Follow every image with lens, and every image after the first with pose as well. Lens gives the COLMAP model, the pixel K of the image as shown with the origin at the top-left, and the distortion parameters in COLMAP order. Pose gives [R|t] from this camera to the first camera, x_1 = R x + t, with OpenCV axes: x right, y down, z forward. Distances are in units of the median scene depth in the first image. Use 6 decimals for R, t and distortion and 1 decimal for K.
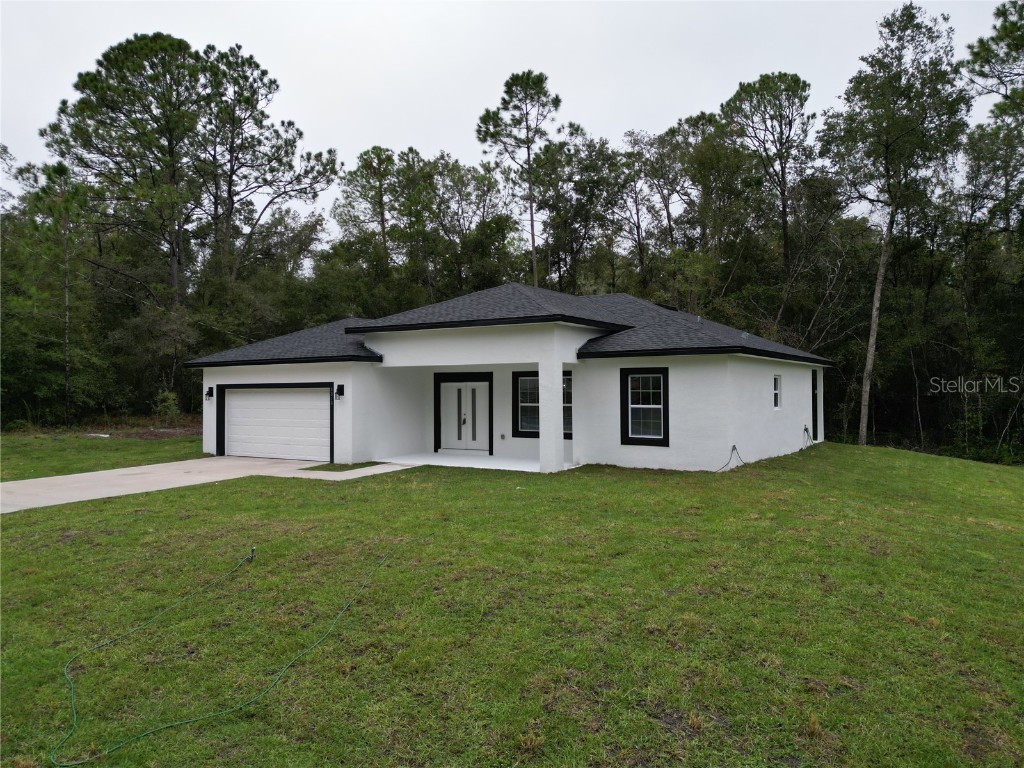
lens RADIAL K [[716.0, 0, 513.8], [0, 716.0, 381.9], [0, 0, 1]] dist [0.077794, -0.075661]
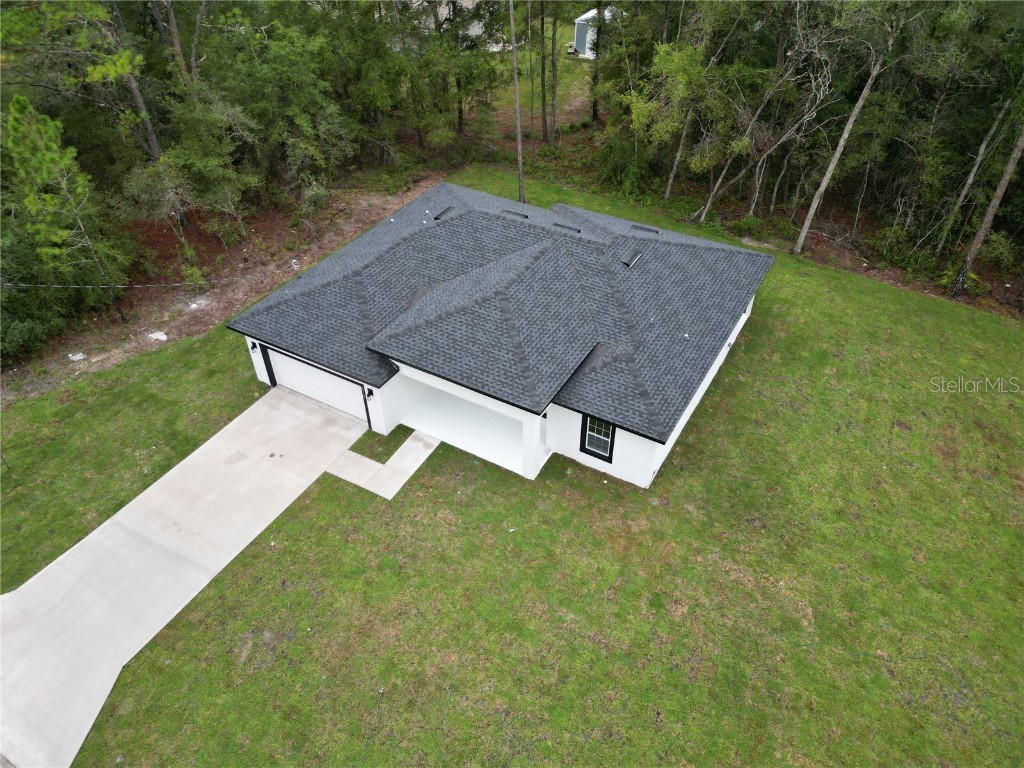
lens RADIAL K [[716.0, 0, 513.8], [0, 716.0, 381.9], [0, 0, 1]] dist [0.077794, -0.075661]
pose [[0.999286, -0.025865, 0.027559, -0.014277], [0.001233, 0.751080, 0.660210, -0.810285], [-0.037775, -0.659704, 0.750575, 0.023931]]
